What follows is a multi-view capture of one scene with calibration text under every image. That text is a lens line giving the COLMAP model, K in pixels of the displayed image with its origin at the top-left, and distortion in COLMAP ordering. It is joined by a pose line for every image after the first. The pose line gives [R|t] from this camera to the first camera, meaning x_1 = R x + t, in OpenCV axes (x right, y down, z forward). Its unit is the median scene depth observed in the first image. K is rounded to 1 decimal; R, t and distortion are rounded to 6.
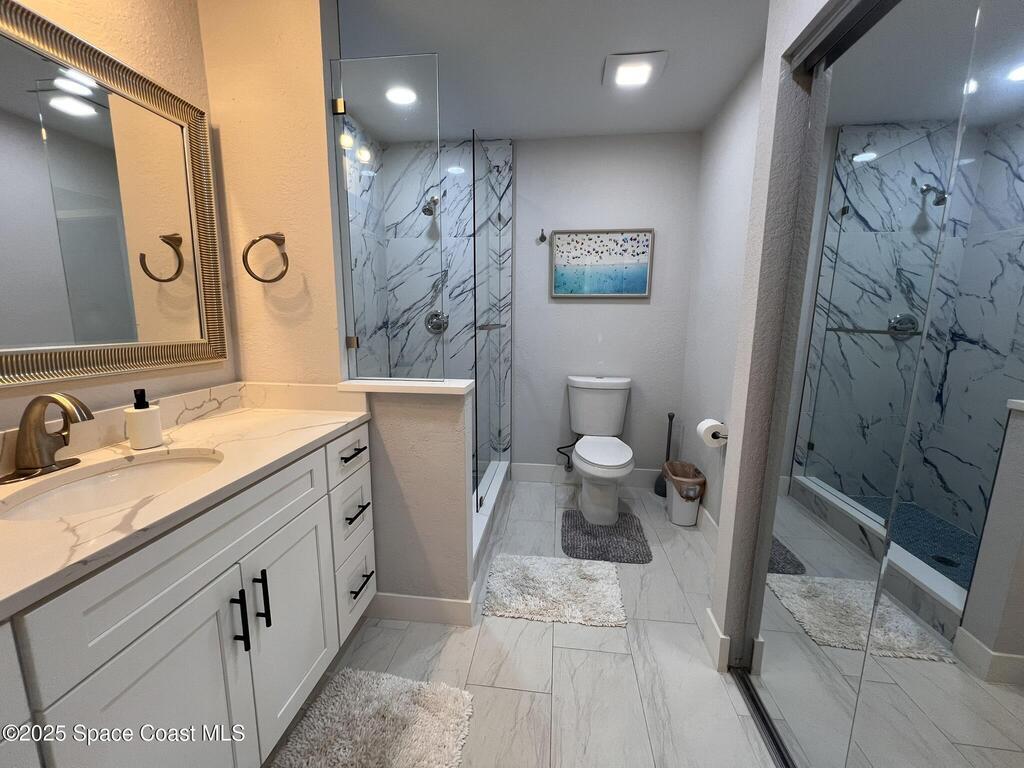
lens RADIAL K [[409.7, 0, 509.6], [0, 409.7, 381.5], [0, 0, 1]] dist [0.000565, -0.000180]
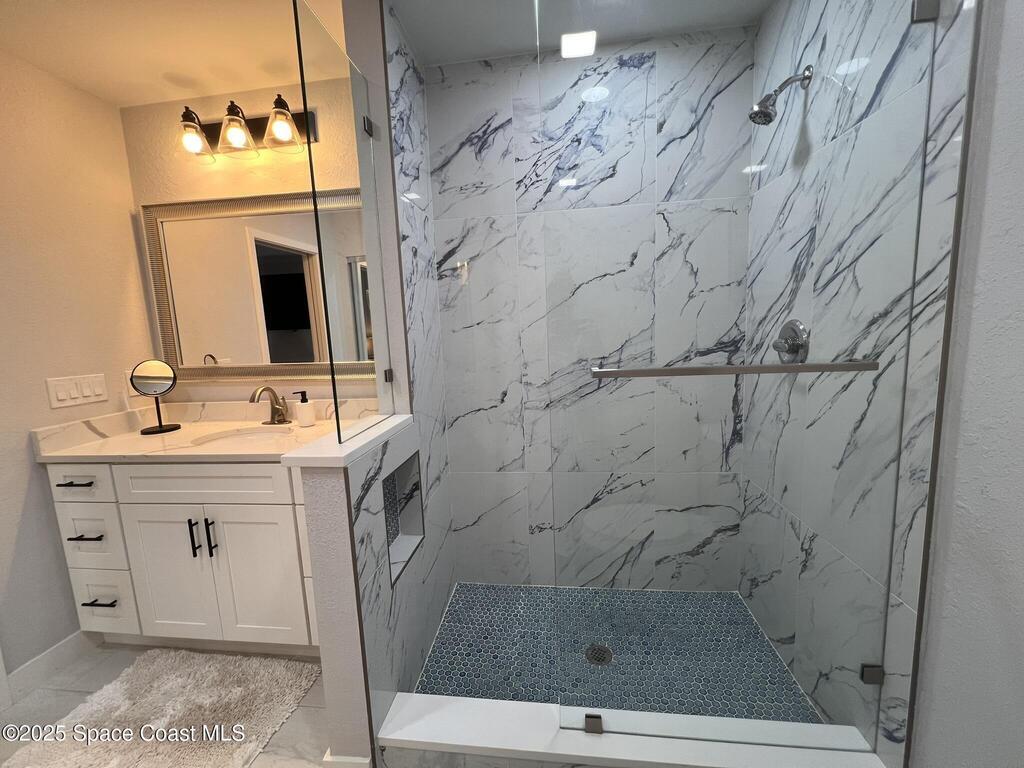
lens RADIAL K [[409.7, 0, 509.6], [0, 409.7, 381.5], [0, 0, 1]] dist [0.000565, -0.000180]
pose [[-0.007449, 0.125603, -0.992053, 0.298023], [-0.115999, 0.985274, 0.125615, -0.127270], [0.993221, 0.116013, 0.007231, 0.693107]]
